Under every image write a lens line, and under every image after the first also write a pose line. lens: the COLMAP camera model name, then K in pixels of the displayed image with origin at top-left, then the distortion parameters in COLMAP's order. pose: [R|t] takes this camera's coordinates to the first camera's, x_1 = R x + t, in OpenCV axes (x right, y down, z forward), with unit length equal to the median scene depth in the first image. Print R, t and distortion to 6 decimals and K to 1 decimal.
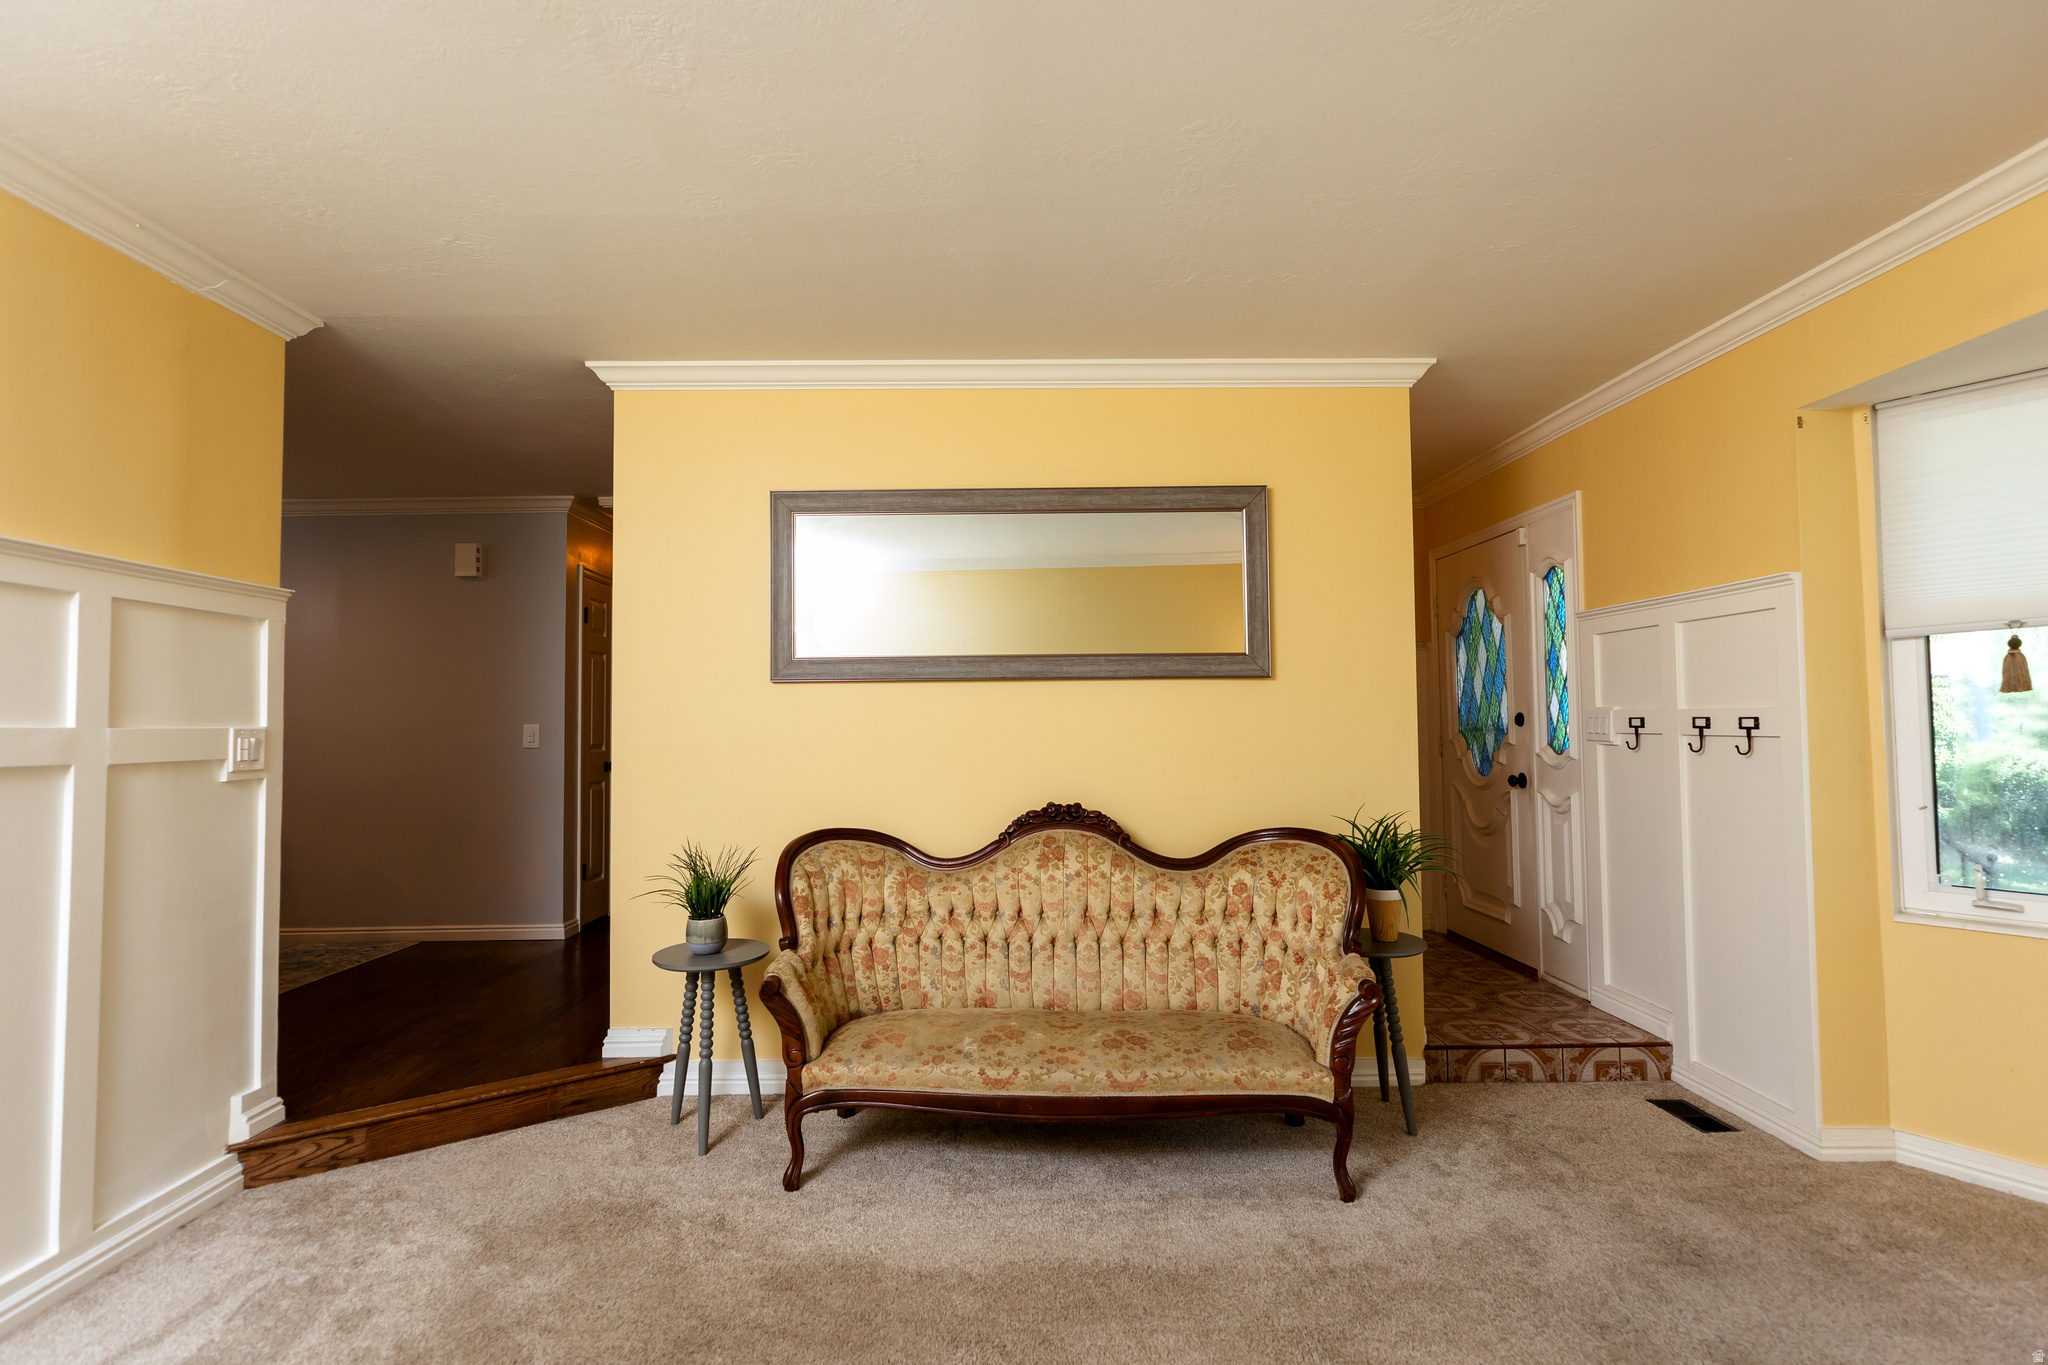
lens RADIAL K [[998.0, 0, 1024.0], [0, 998.0, 682.5], [0, 0, 1]] dist [0.001429, 0.000290]
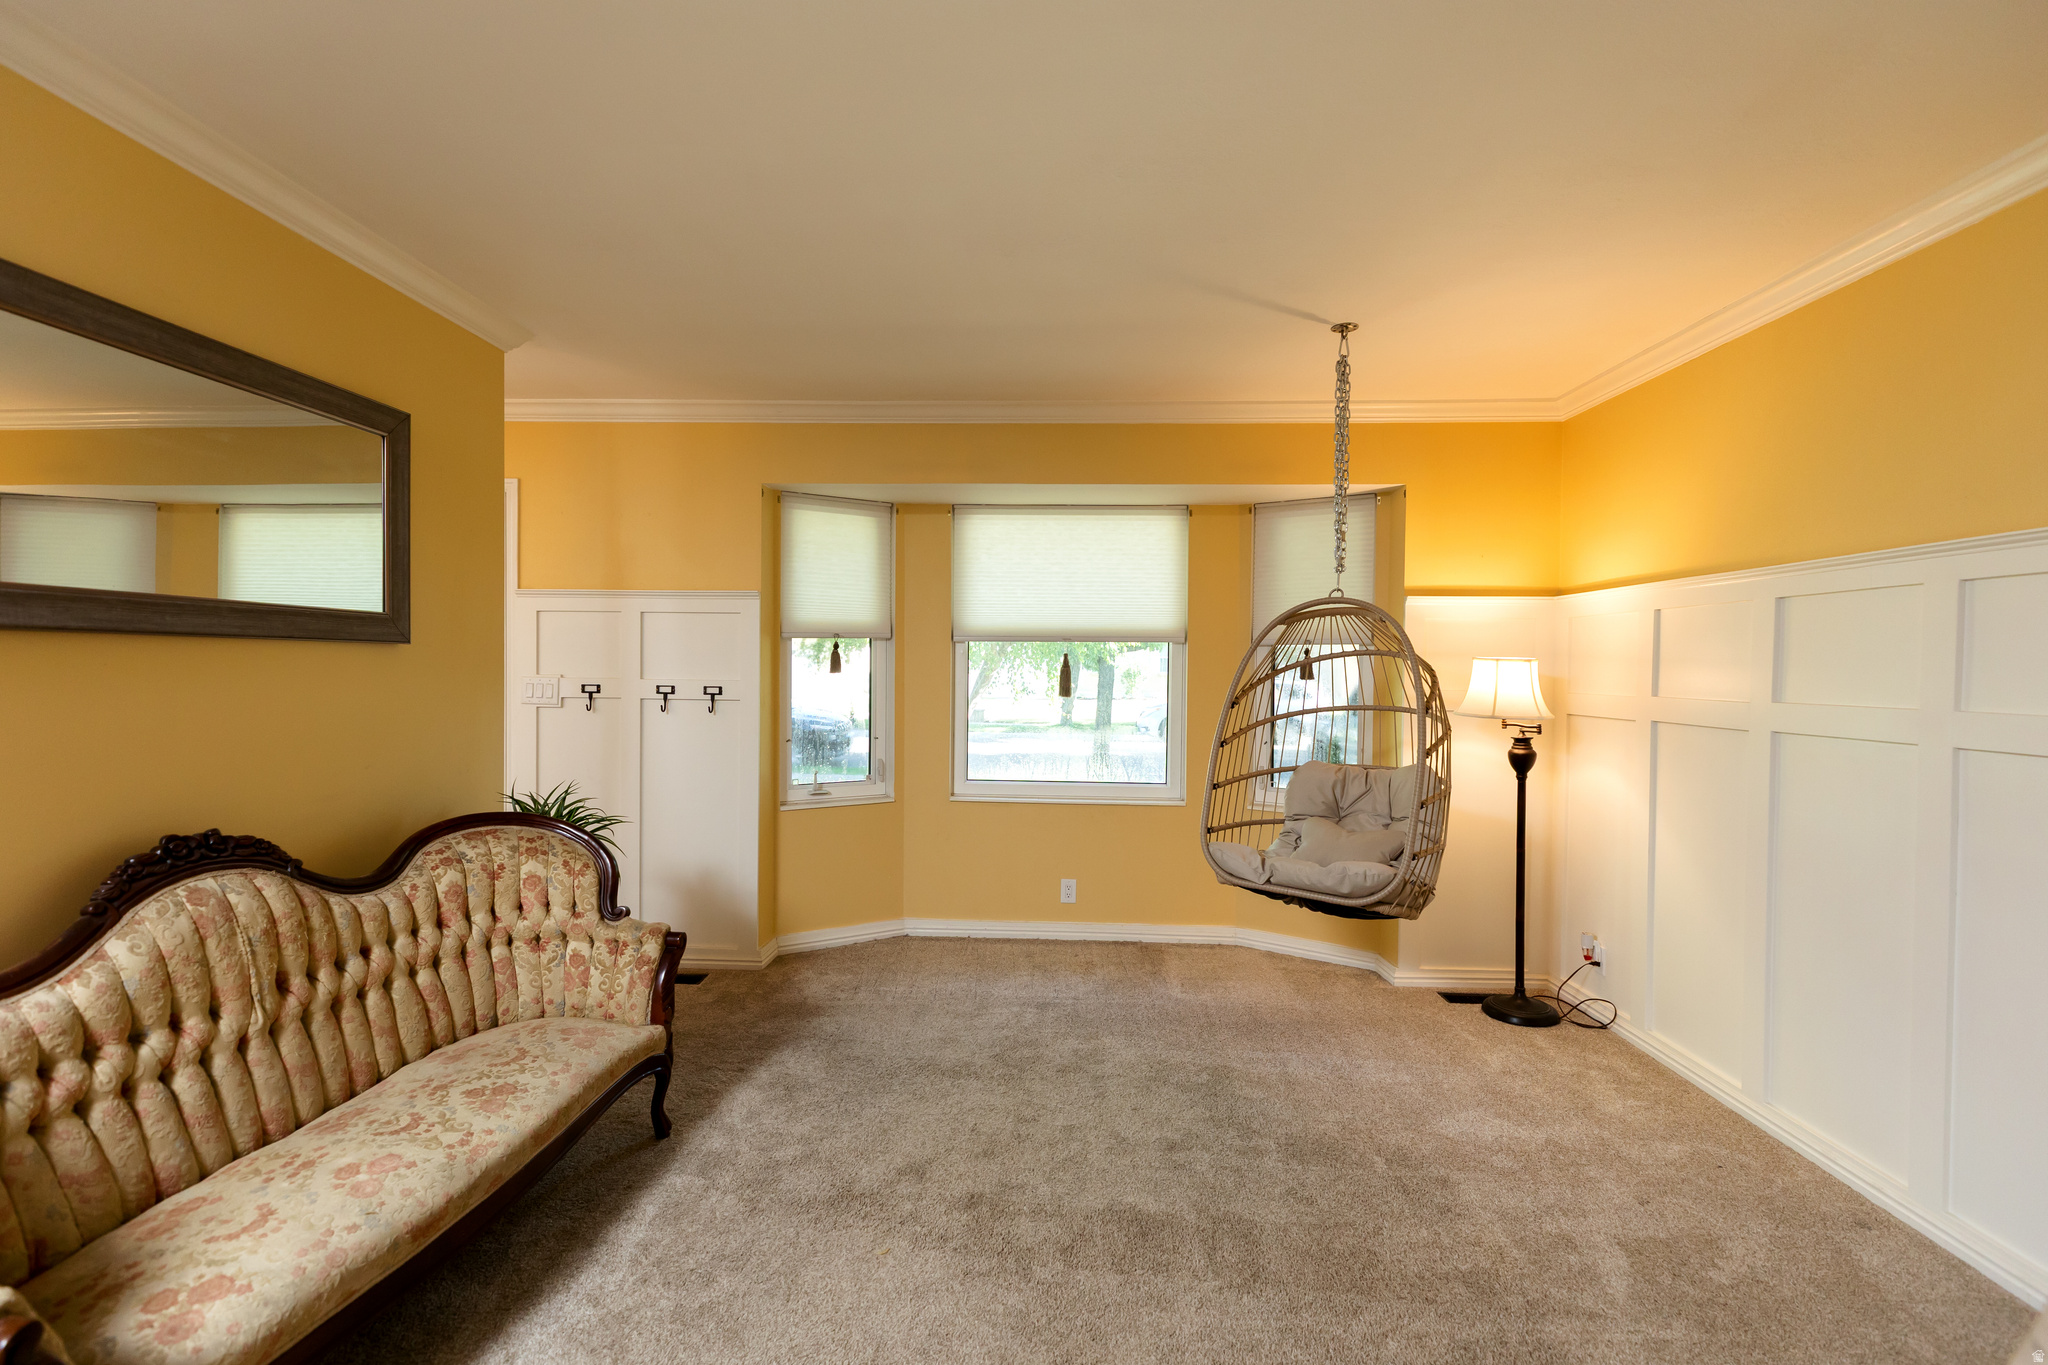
lens RADIAL K [[907.6, 0, 1024.0], [0, 907.6, 682.5], [0, 0, 1]] dist [-0.000804, -0.000043]
pose [[0.070507, -0.007197, 0.997485, -0.534478], [-0.051868, 0.998595, 0.010871, -0.008172], [-0.996162, -0.052504, 0.070035, 0.472875]]
